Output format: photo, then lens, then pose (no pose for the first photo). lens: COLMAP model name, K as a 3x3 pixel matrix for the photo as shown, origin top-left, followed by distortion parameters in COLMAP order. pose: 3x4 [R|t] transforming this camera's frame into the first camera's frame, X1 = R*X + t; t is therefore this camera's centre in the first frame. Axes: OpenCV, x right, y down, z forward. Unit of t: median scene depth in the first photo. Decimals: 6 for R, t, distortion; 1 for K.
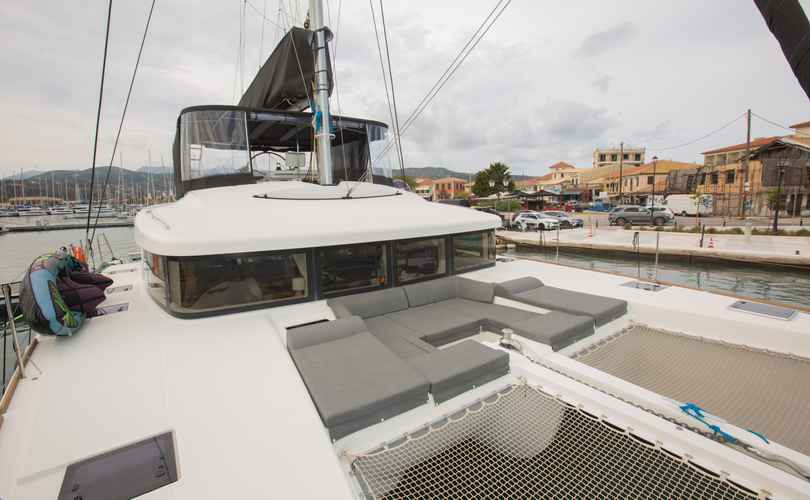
lens RADIAL K [[370.8, 0, 404.0], [0, 370.8, 241.8], [0, 0, 1]] dist [-0.047816, 0.015189]
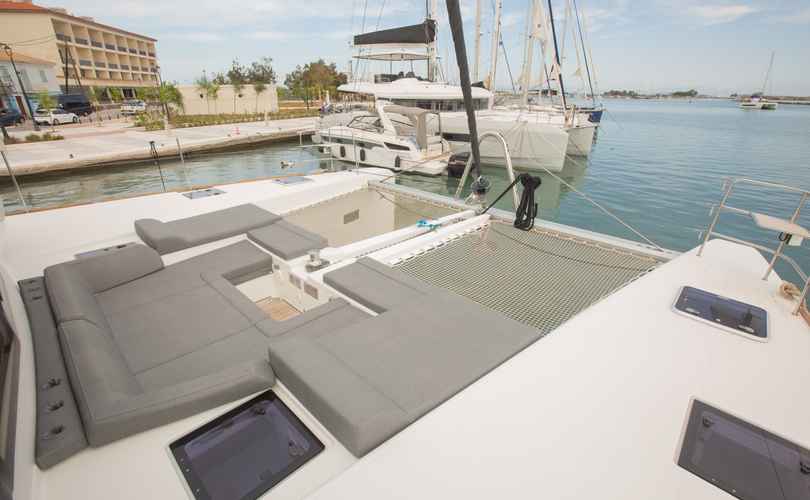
lens RADIAL K [[370.8, 0, 404.0], [0, 370.8, 241.8], [0, 0, 1]] dist [-0.047816, 0.015189]
pose [[-0.184487, -0.357307, 0.915585, -0.391471], [0.118699, 0.916657, 0.381642, -0.070890], [-0.975641, 0.179087, -0.126699, 0.583229]]
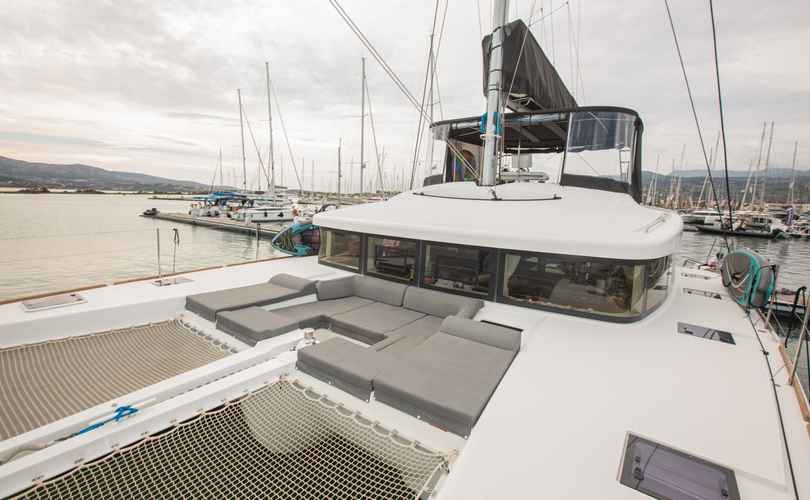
lens RADIAL K [[370.8, 0, 404.0], [0, 370.8, 241.8], [0, 0, 1]] dist [-0.047816, 0.015189]
pose [[0.304542, 0.143327, -0.941654, 0.769950], [-0.156383, 0.982722, 0.099001, -0.078068], [0.939573, 0.117109, 0.321695, 0.552471]]
